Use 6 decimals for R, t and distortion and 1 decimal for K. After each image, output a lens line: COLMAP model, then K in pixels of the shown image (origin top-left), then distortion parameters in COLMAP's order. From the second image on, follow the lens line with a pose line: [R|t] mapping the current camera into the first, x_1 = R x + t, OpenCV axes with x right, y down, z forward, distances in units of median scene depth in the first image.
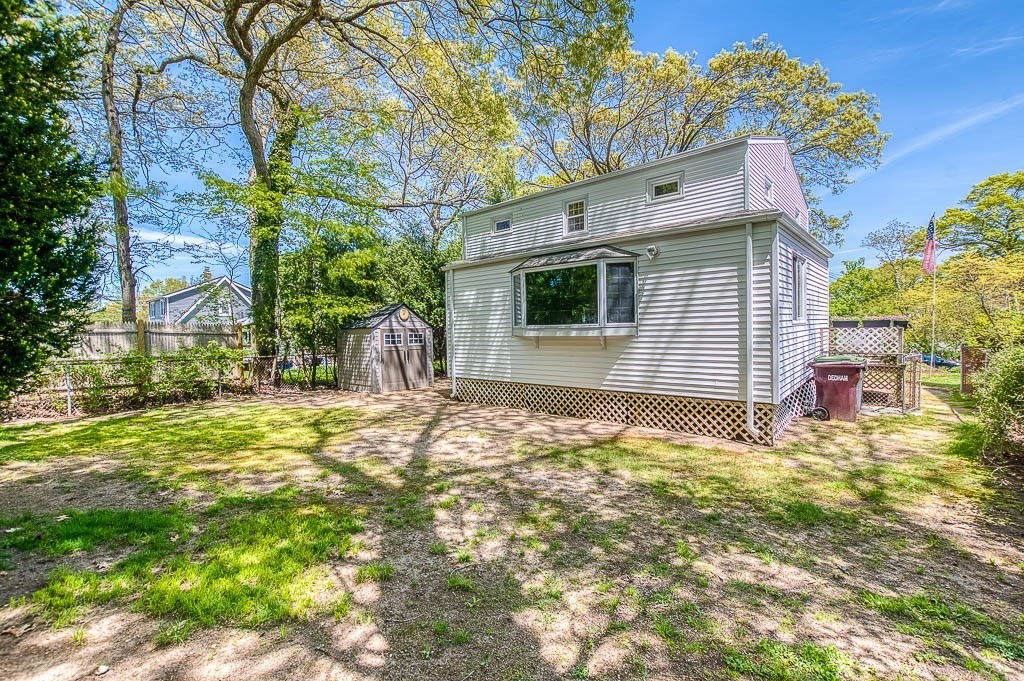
lens RADIAL K [[456.3, 0, 510.8], [0, 456.3, 342.2], [0, 0, 1]] dist [-0.026347, 0.001291]
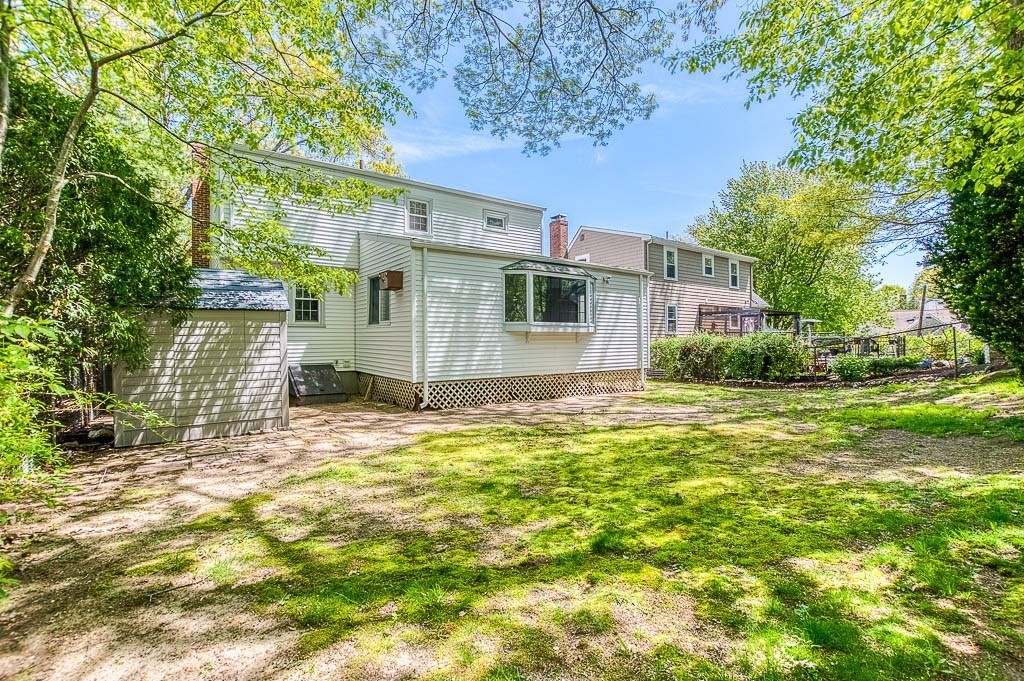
lens RADIAL K [[456.3, 0, 510.2], [0, 456.3, 336.7], [0, 0, 1]] dist [-0.026347, 0.001291]
pose [[0.216297, 0.023792, 0.976038, -1.007950], [0.028231, 0.999133, -0.030612, 0.029875], [-0.975919, 0.034176, 0.215438, 0.780982]]
